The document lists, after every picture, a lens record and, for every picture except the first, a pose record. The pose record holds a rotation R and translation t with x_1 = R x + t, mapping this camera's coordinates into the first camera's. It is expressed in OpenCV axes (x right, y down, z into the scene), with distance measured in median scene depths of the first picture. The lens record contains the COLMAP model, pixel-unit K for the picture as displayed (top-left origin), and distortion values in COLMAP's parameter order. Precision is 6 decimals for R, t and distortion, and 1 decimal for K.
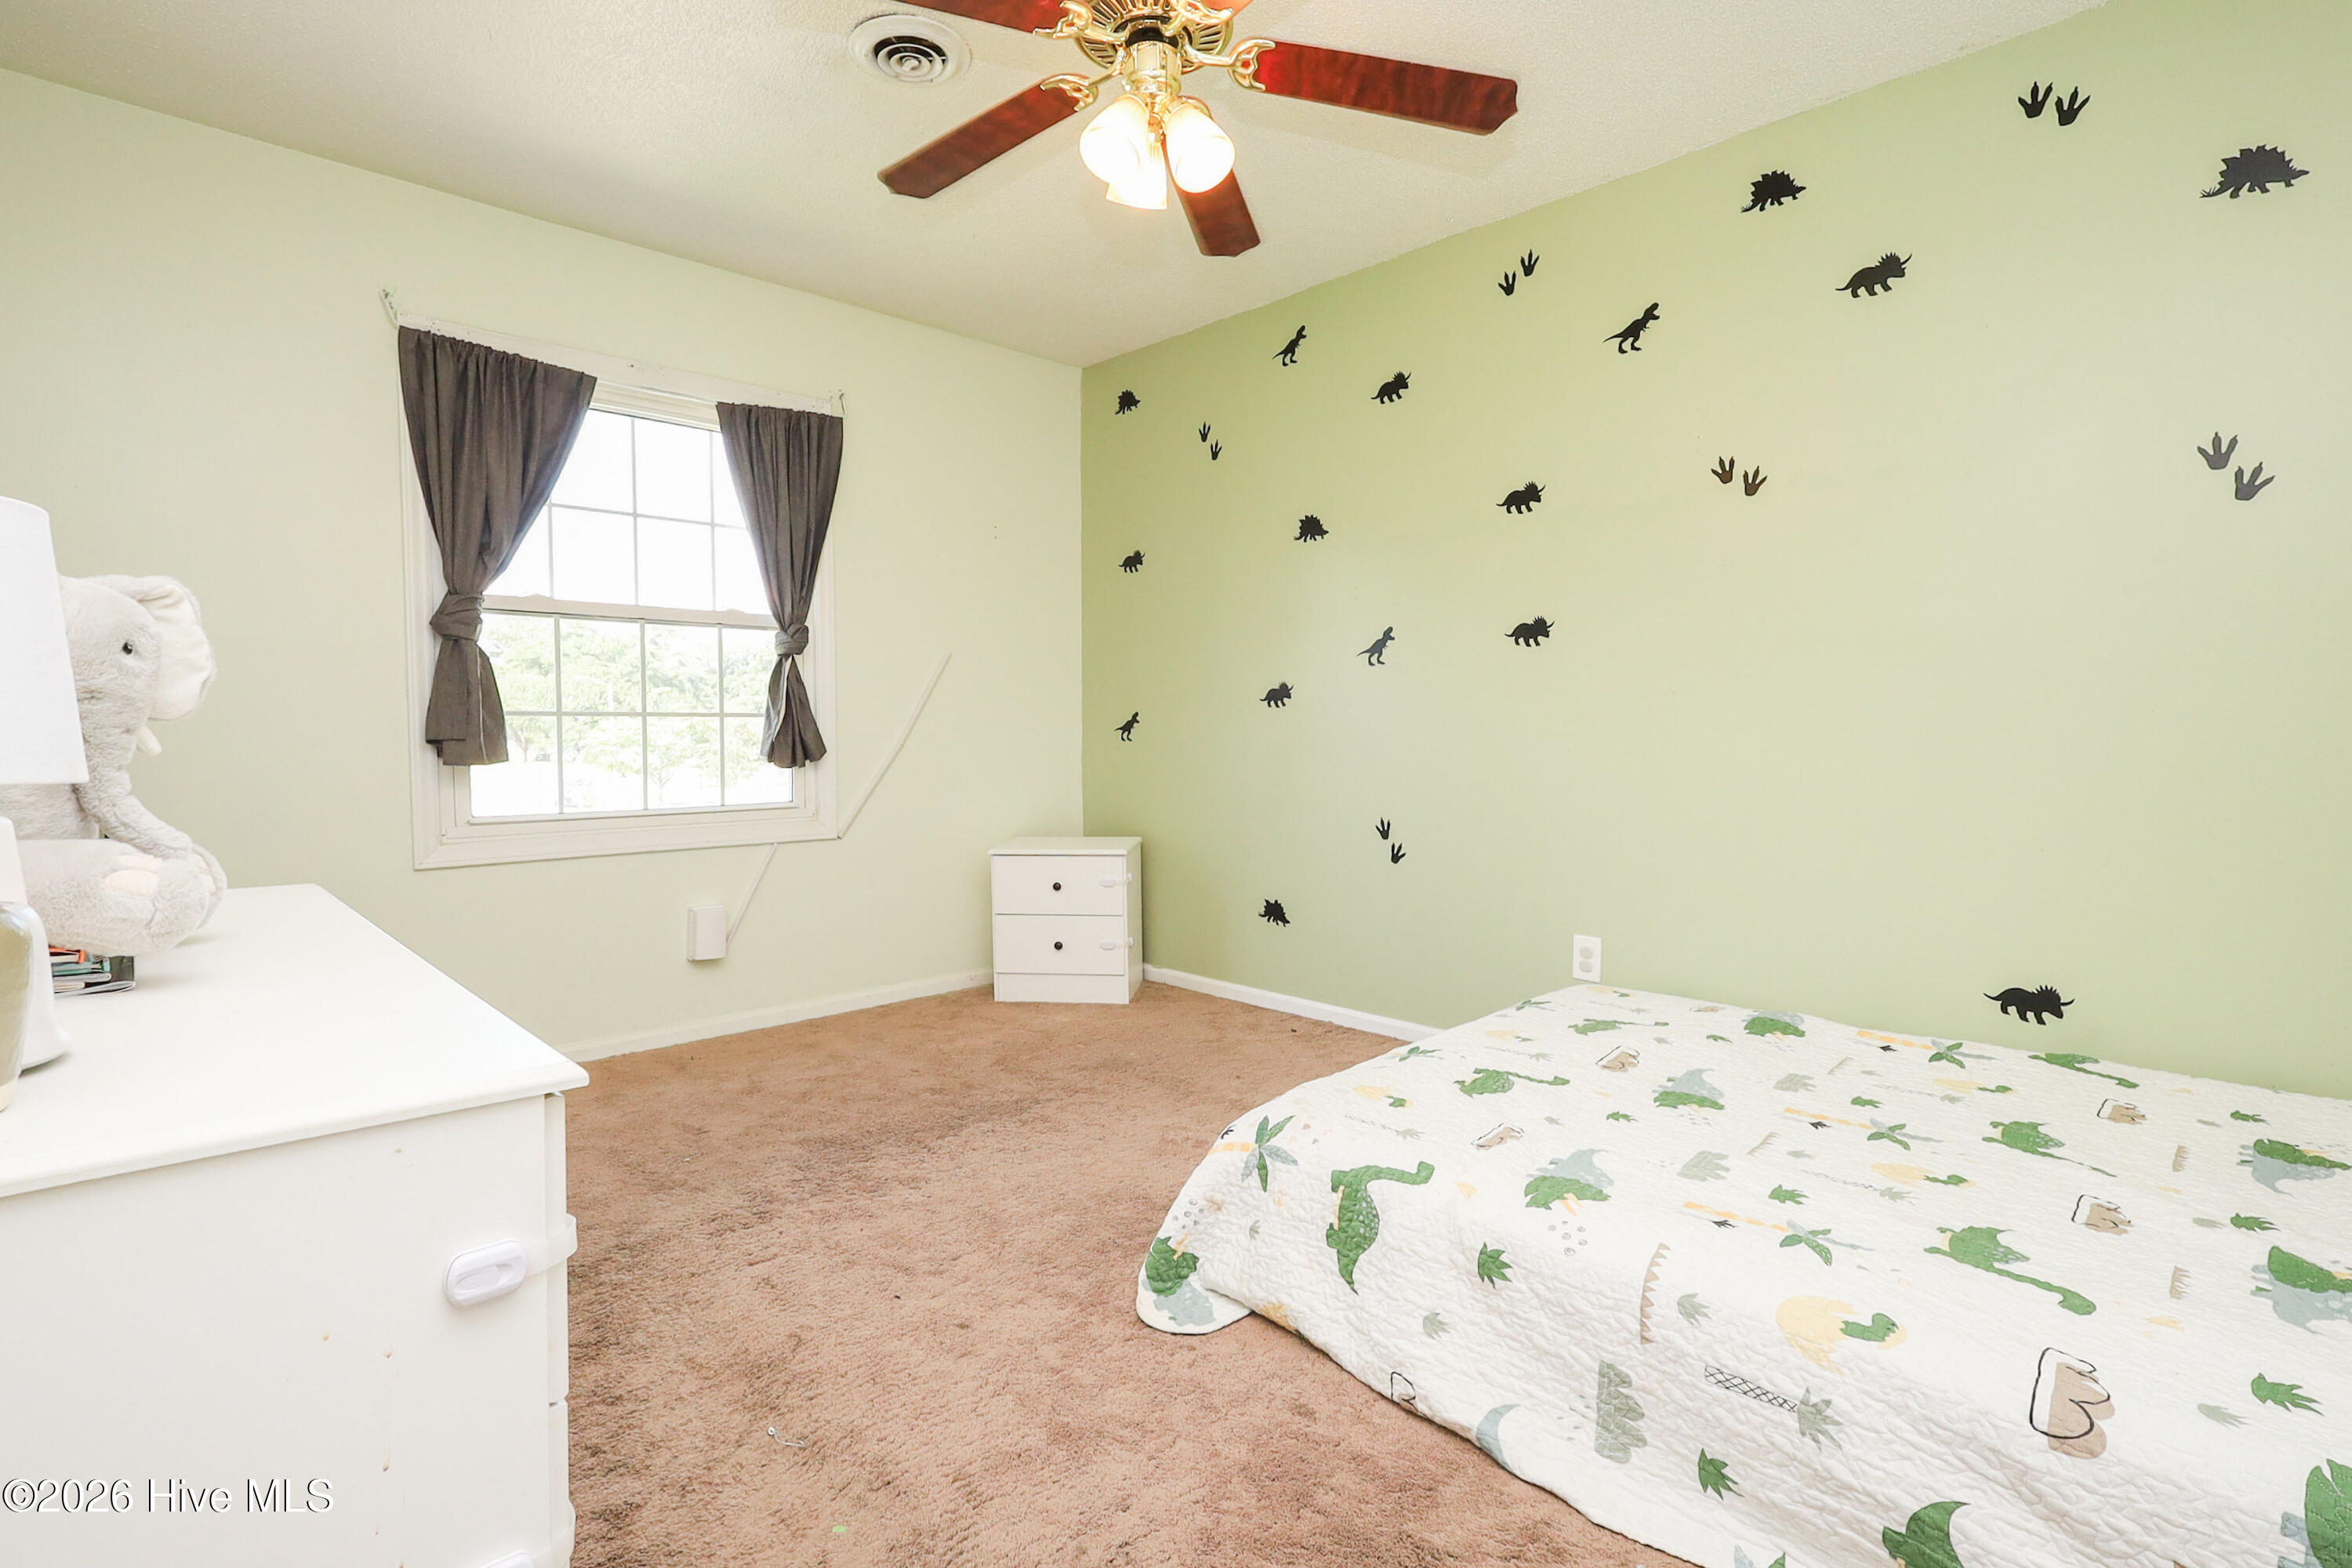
lens RADIAL K [[1133.0, 0, 1177.0], [0, 1133.0, 711.7], [0, 0, 1]] dist [-0.002697, 0.000822]
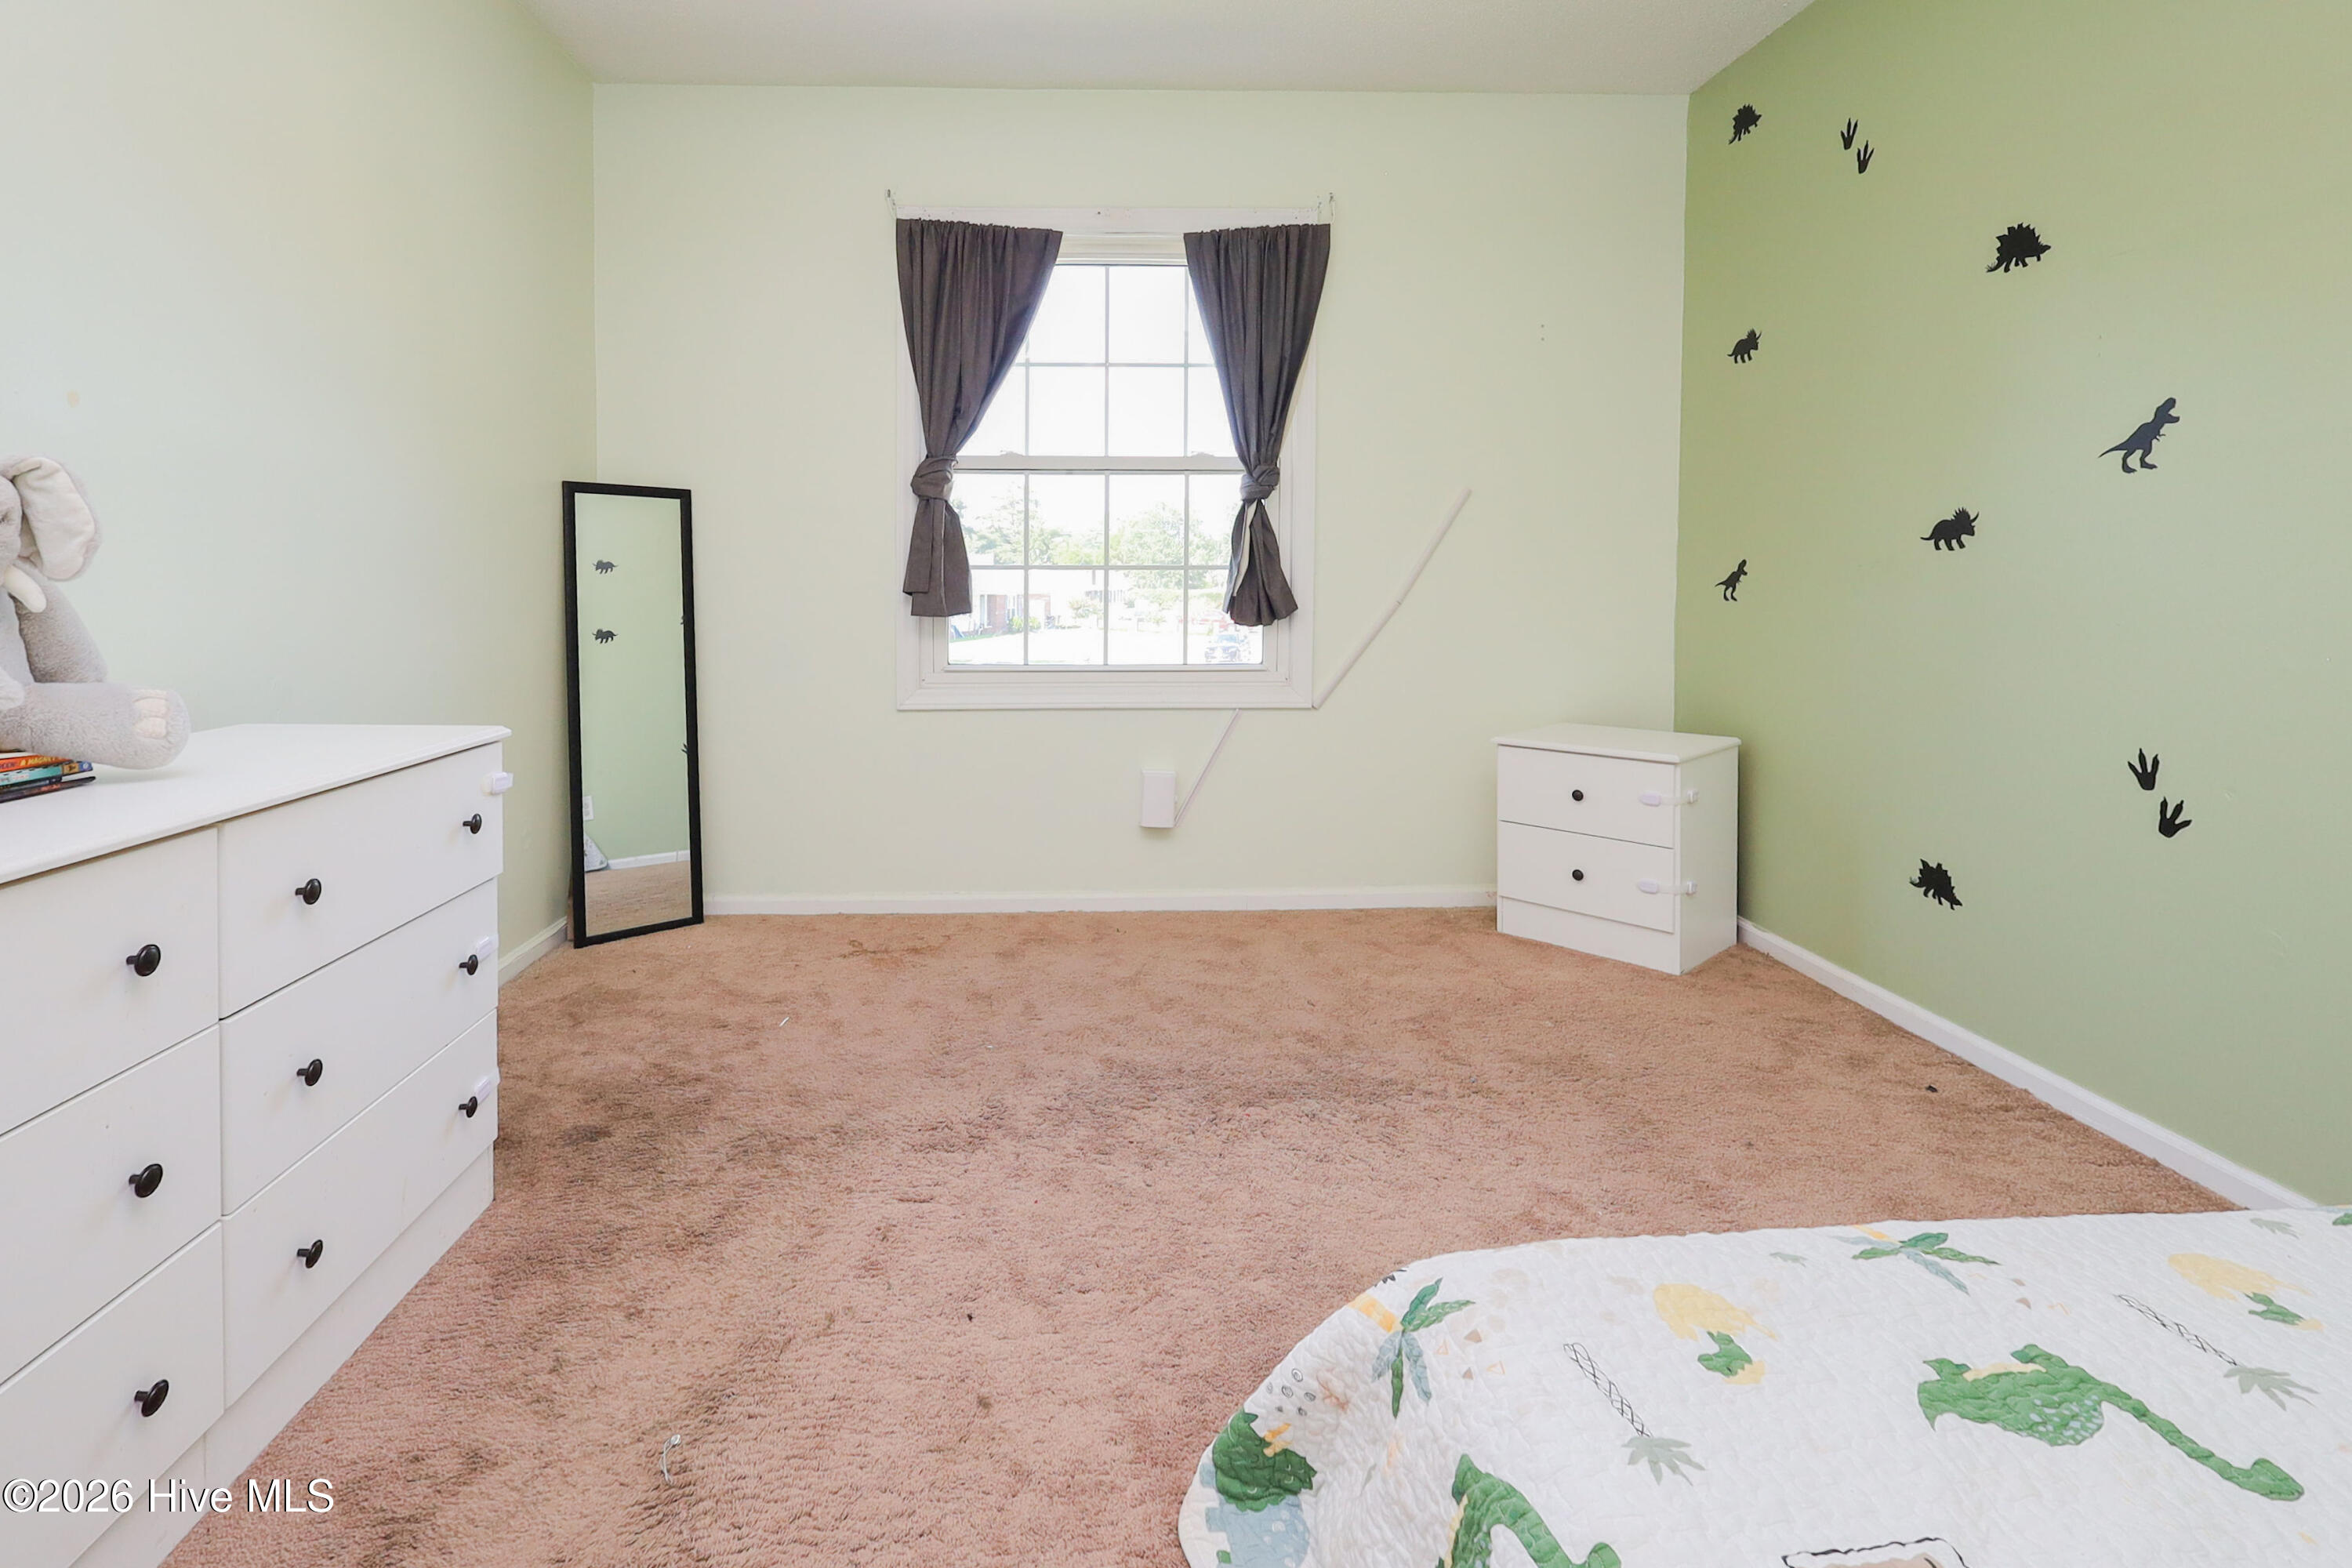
lens RADIAL K [[1124.4, 0, 1175.4], [0, 1124.4, 576.3], [0, 0, 1]] dist [-0.000342, 0.000412]
pose [[0.738696, 0.000597, -0.674038, 0.215224], [0.008460, 0.999913, 0.010157, 0.000722], [0.673985, -0.013205, 0.738627, 0.303576]]
